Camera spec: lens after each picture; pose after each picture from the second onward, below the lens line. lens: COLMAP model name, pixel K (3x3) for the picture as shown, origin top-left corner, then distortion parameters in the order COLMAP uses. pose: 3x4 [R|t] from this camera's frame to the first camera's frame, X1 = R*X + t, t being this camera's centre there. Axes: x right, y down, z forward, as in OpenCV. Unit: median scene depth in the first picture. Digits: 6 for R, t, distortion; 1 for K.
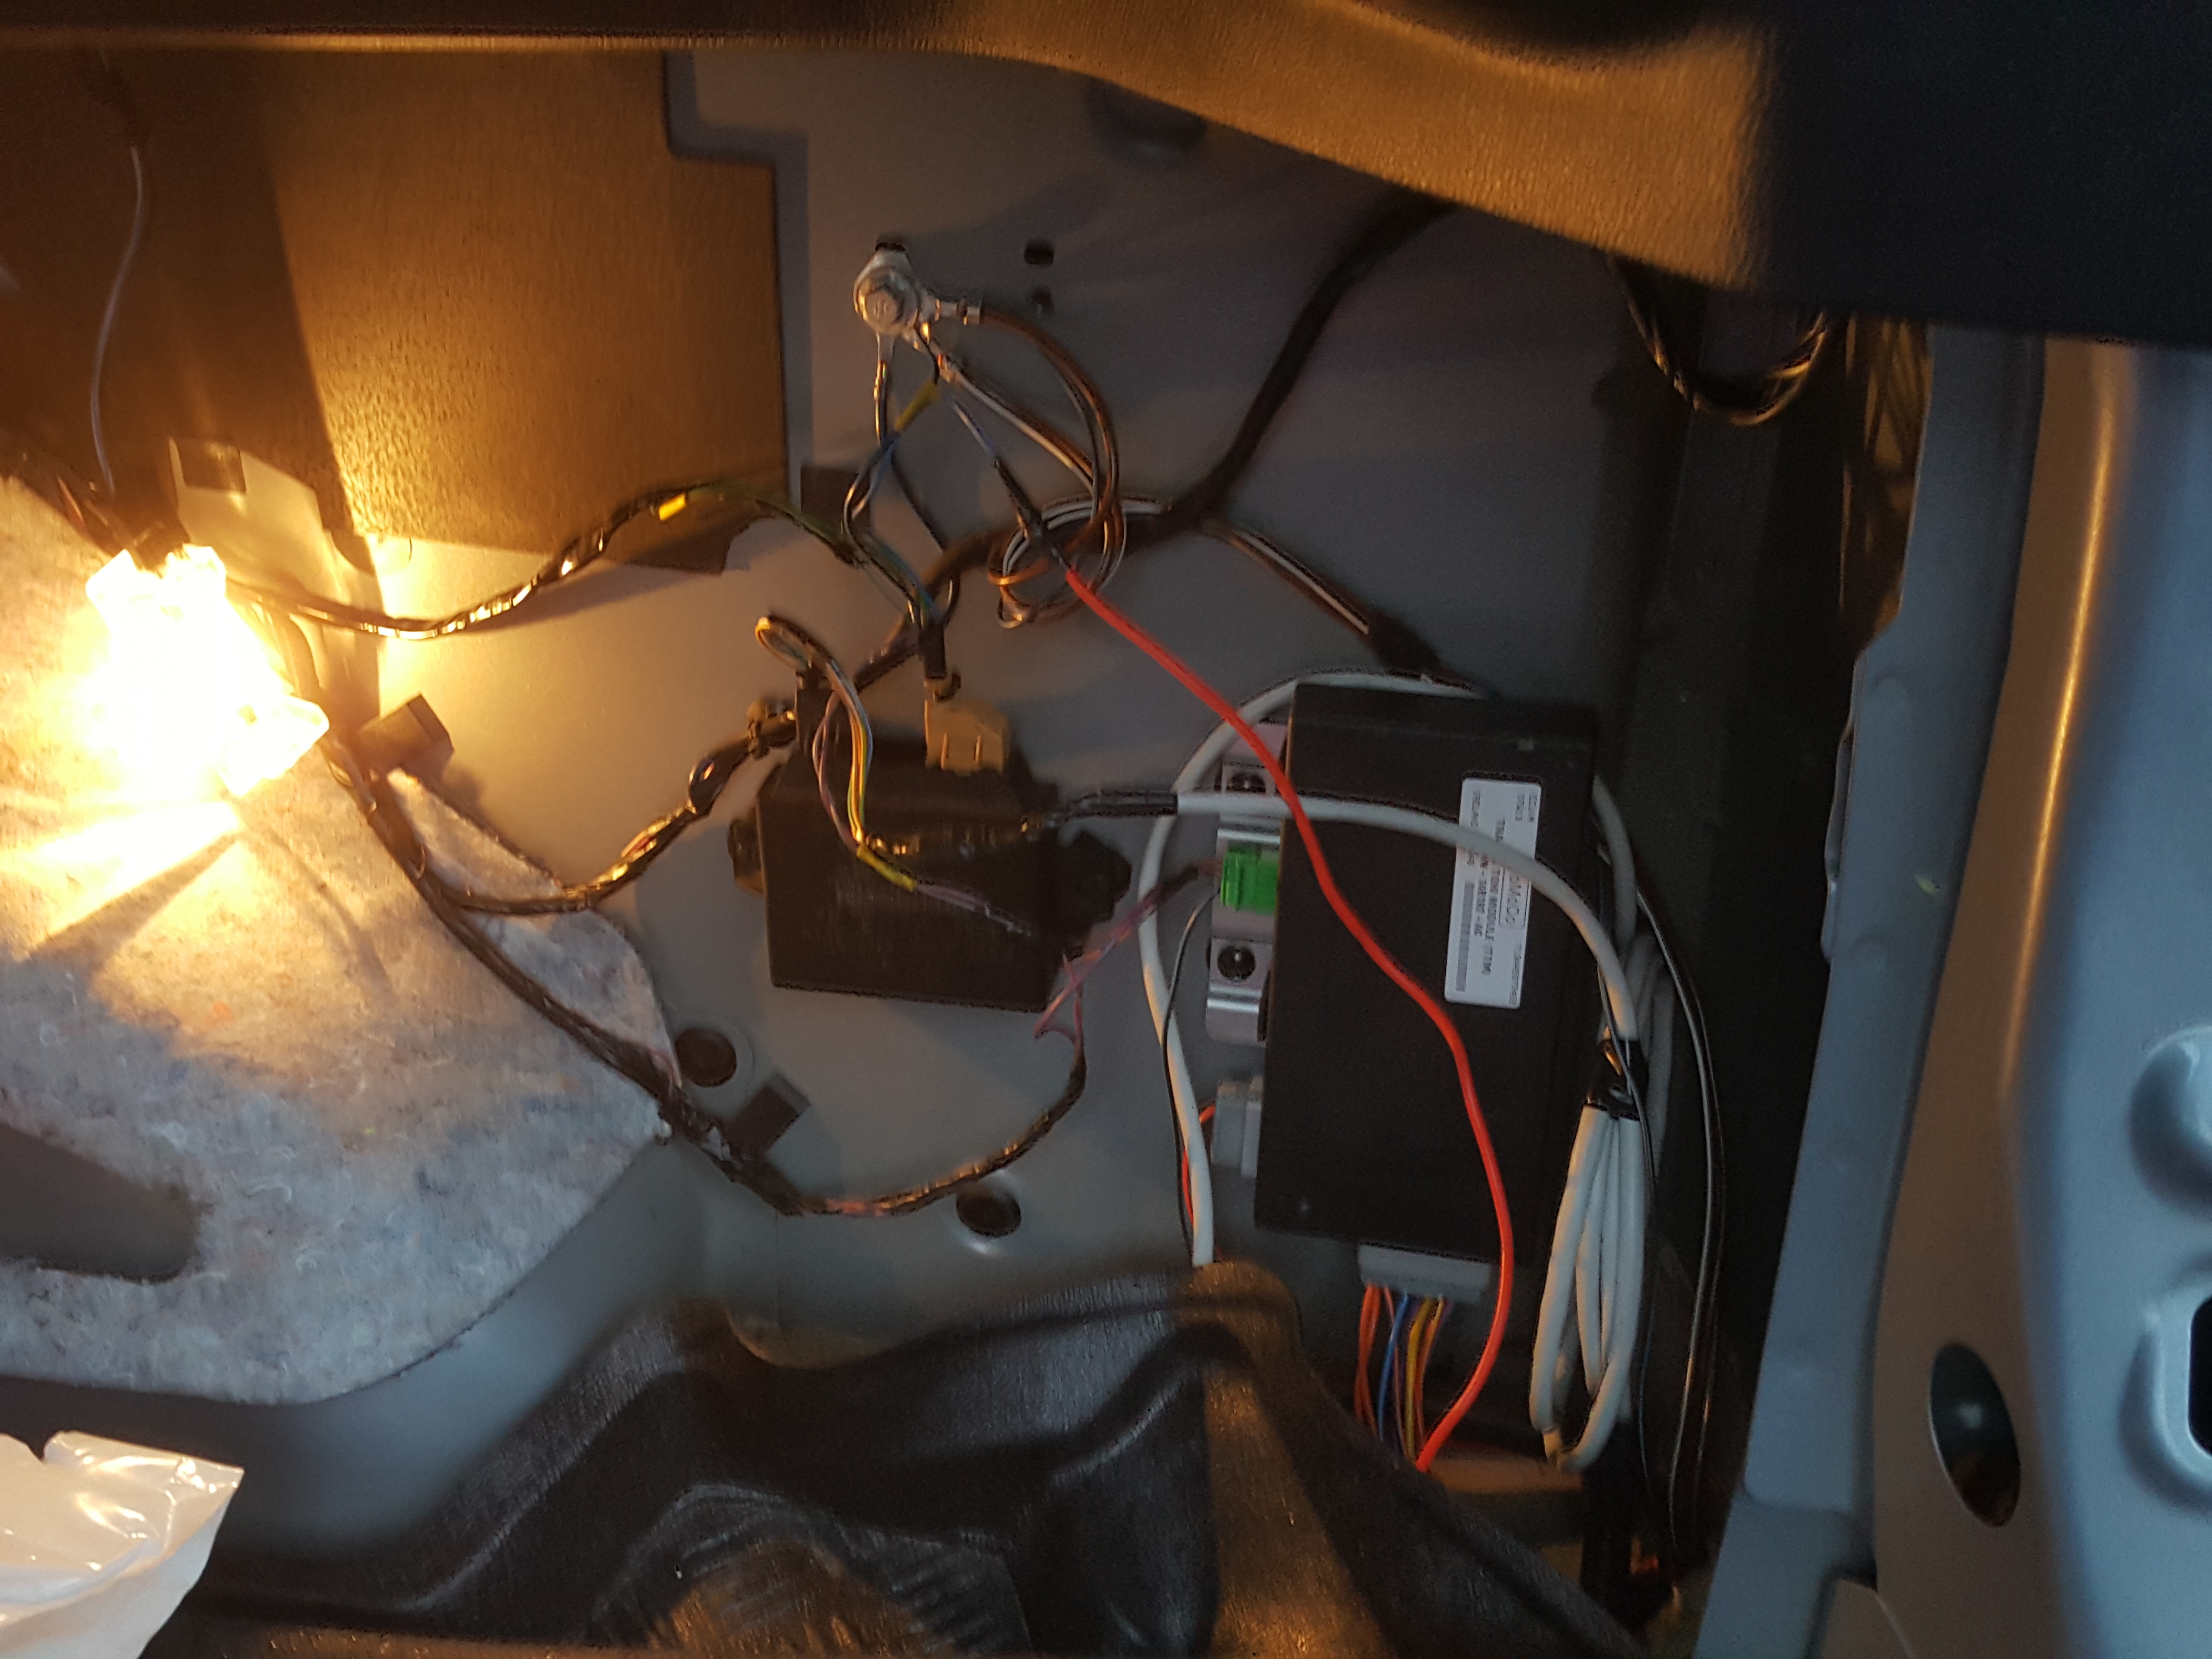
lens RADIAL K [[2070.7, 0, 1106.0], [0, 2070.7, 829.5], [0, 0, 1]] dist [-0.000750, -0.118280]
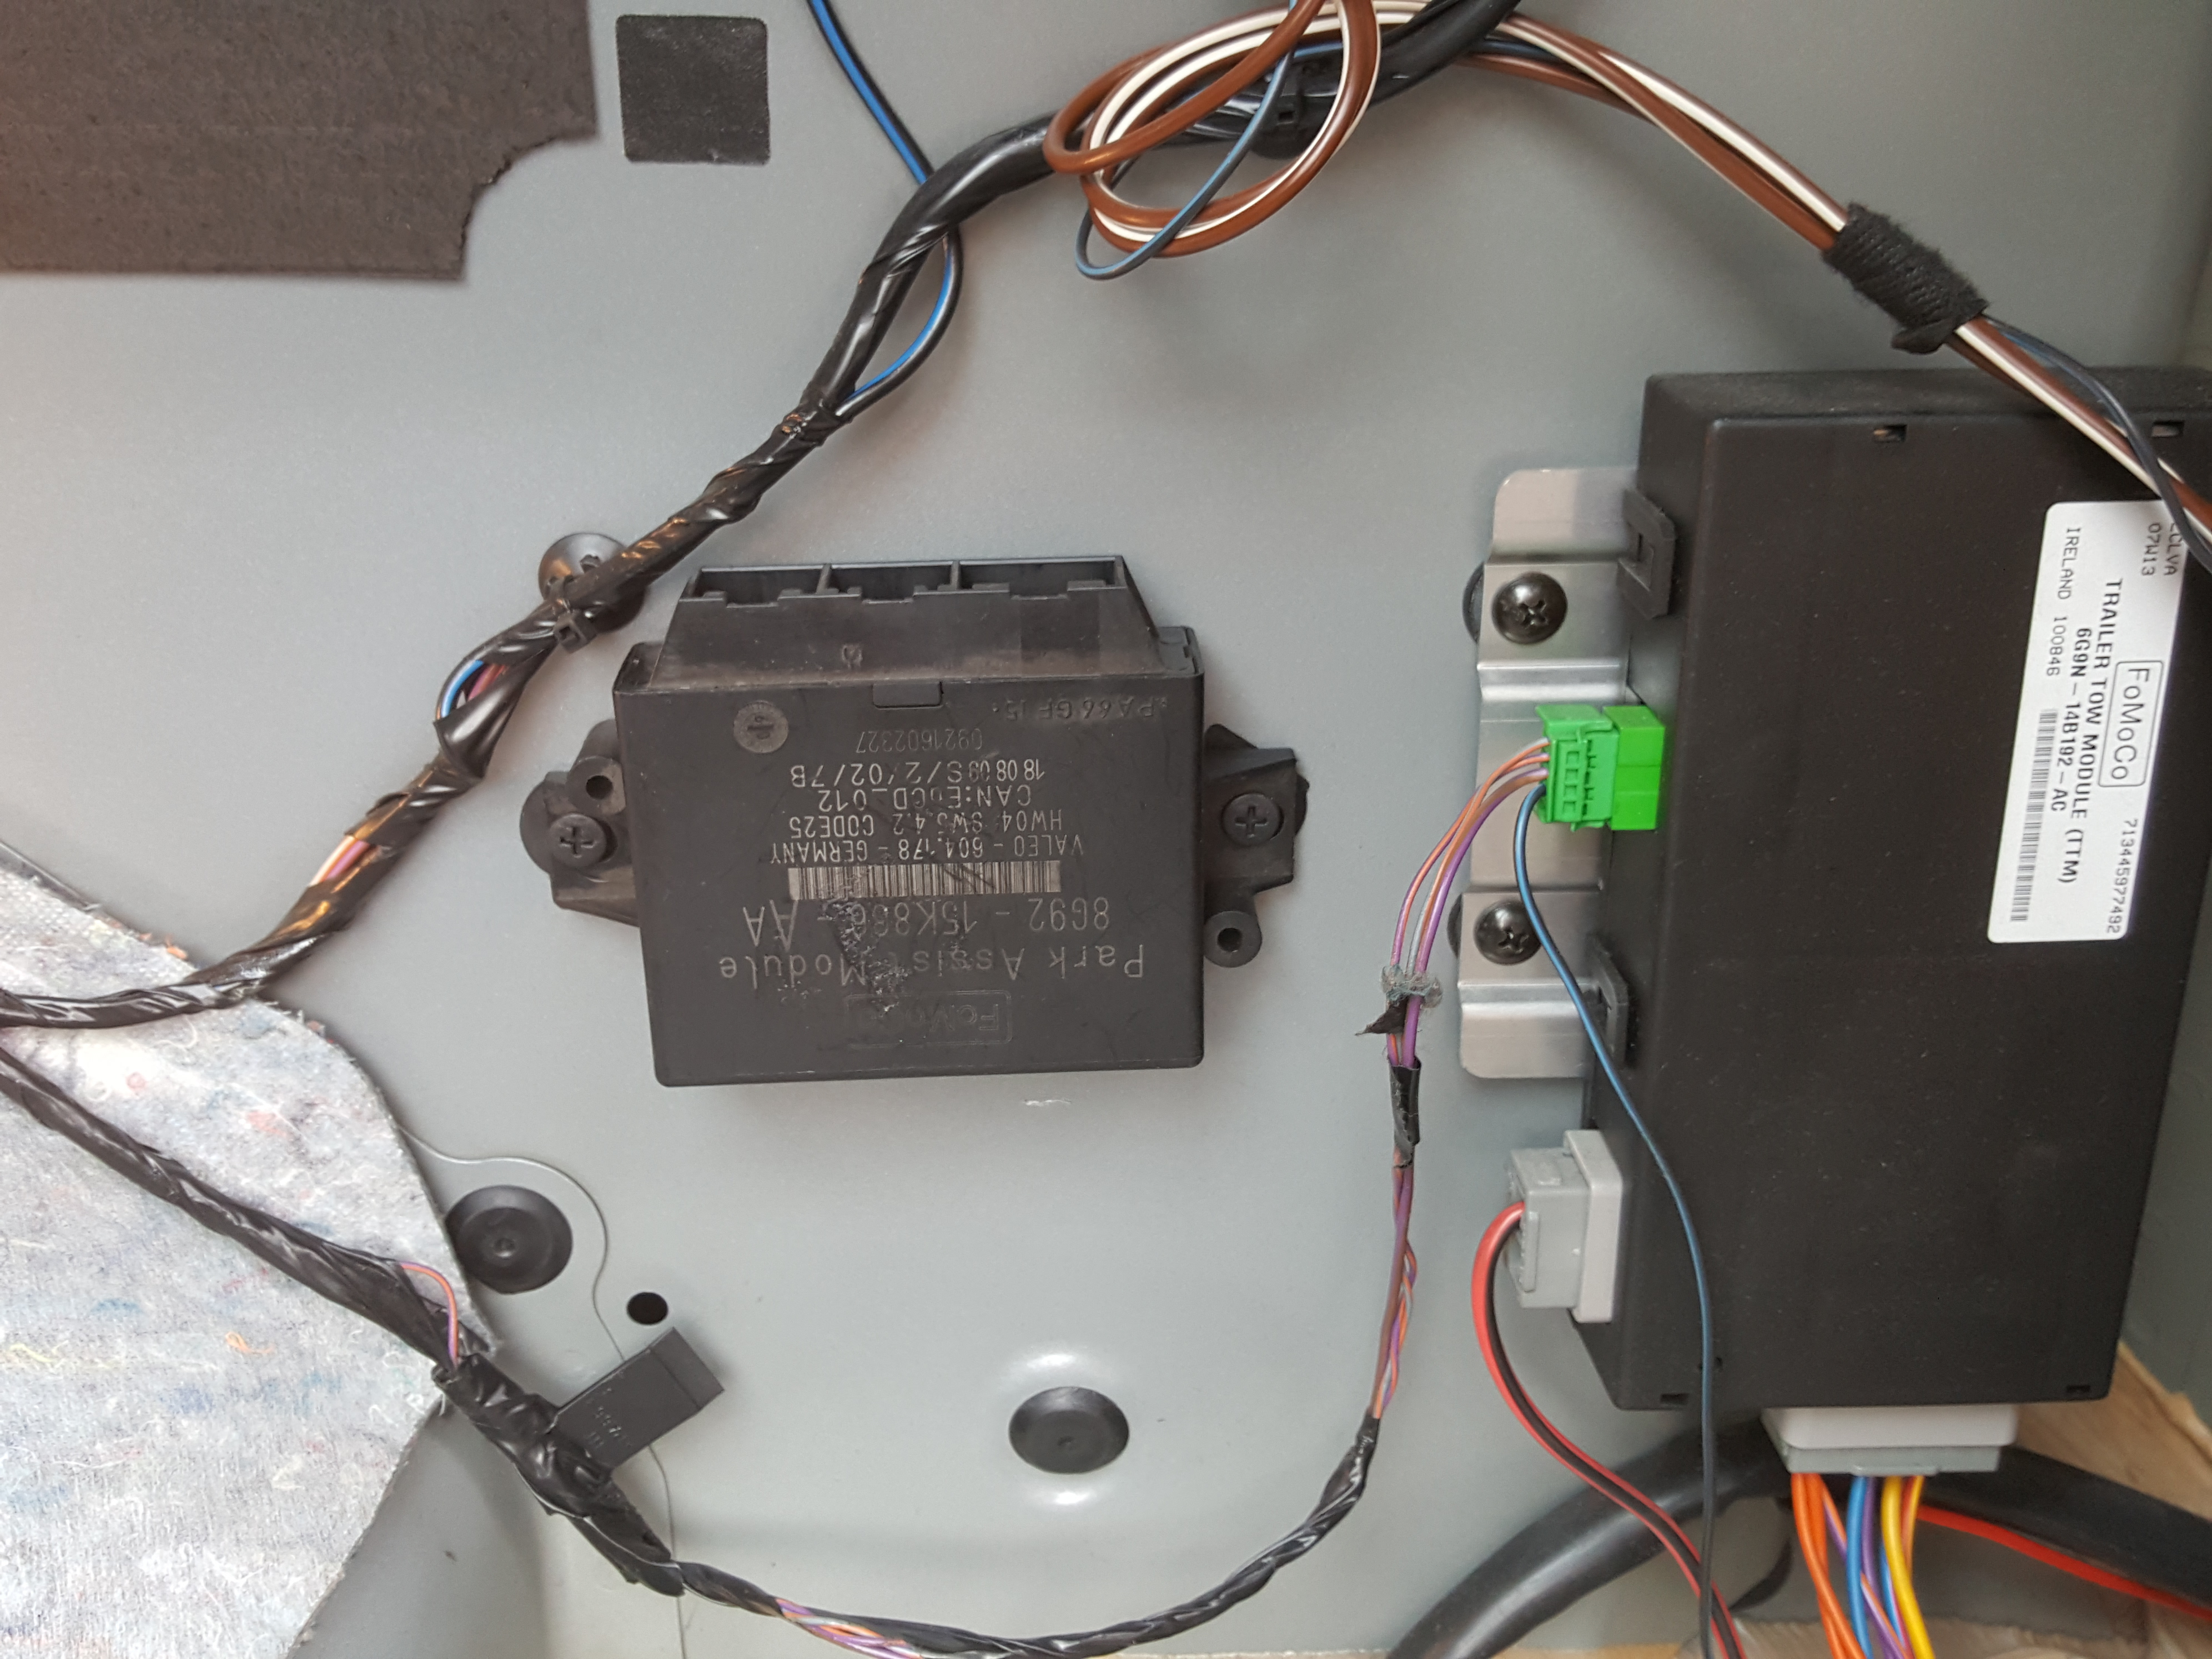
lens RADIAL K [[2070.7, 0, 1106.0], [0, 2070.7, 829.5], [0, 0, 1]] dist [-0.000750, -0.118280]
pose [[0.974951, -0.117306, 0.188970, -0.139196], [0.119253, 0.992863, 0.001074, 0.023492], [-0.187747, 0.021488, 0.981982, 0.474917]]
